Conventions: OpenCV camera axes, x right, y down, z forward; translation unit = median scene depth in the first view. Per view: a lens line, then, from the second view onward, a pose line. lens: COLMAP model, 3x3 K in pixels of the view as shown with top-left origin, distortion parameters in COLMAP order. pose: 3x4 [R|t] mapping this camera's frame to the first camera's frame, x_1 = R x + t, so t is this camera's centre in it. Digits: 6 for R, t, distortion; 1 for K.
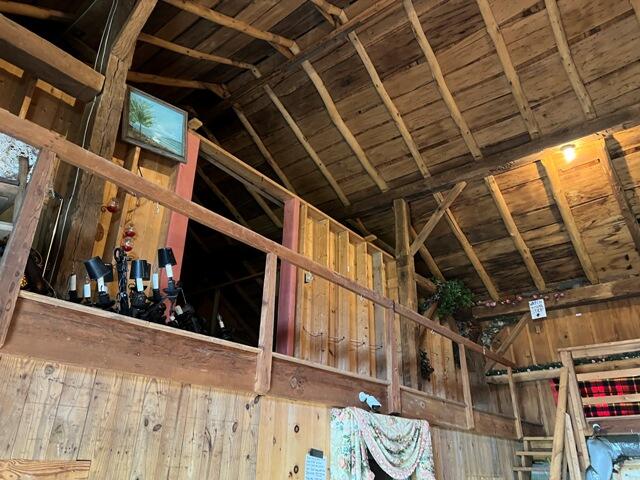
lens RADIAL K [[473.8, 0, 320.0], [0, 473.8, 240.0], [0, 0, 1]] dist [0.003099, -0.000467]
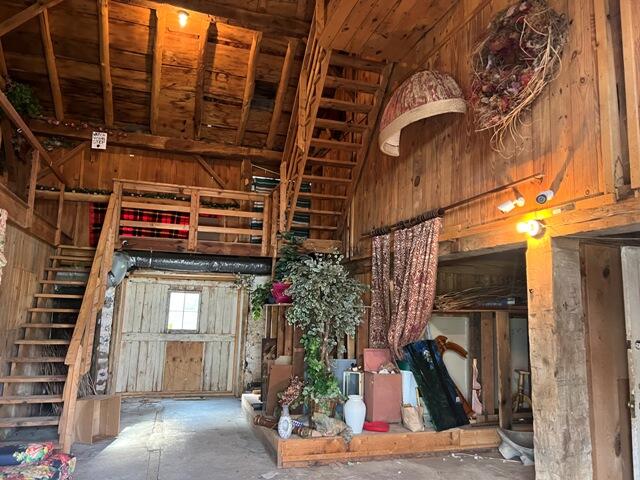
lens RADIAL K [[473.8, 0, 320.0], [0, 473.8, 240.0], [0, 0, 1]] dist [0.003099, -0.000467]
pose [[0.541241, 0.119009, 0.832403, -0.150844], [-0.383349, 0.915996, 0.118299, 0.035255], [-0.748399, -0.383129, 0.541397, -0.050291]]
